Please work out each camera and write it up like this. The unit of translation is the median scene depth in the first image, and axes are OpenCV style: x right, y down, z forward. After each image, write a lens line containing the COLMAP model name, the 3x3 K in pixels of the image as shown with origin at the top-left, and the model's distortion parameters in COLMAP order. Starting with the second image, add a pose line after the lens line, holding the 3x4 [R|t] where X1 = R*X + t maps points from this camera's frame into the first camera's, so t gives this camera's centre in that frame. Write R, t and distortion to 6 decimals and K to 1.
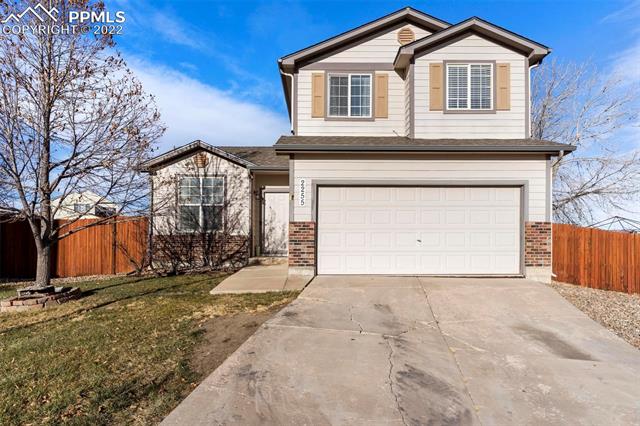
lens RADIAL K [[375.3, 0, 319.8], [0, 375.3, 240.1], [0, 0, 1]] dist [-0.001333, -0.000216]
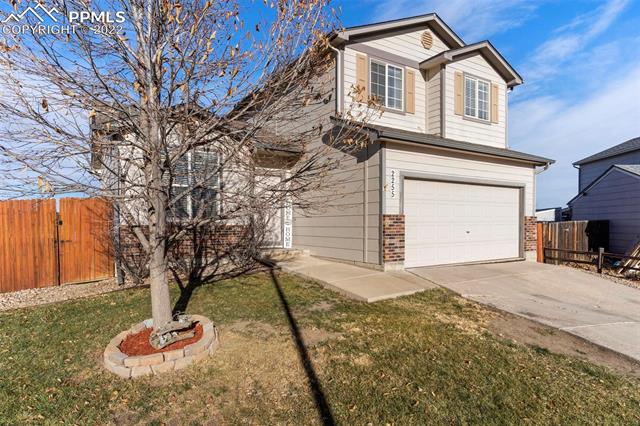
lens RADIAL K [[364.7, 0, 319.9], [0, 364.7, 232.6], [0, 0, 1]] dist [-0.000666, -0.000395]
pose [[0.851691, -0.017785, 0.523743, -0.617725], [0.000898, 0.999472, 0.032480, -0.029791], [-0.524044, -0.027193, 0.851257, 0.276549]]
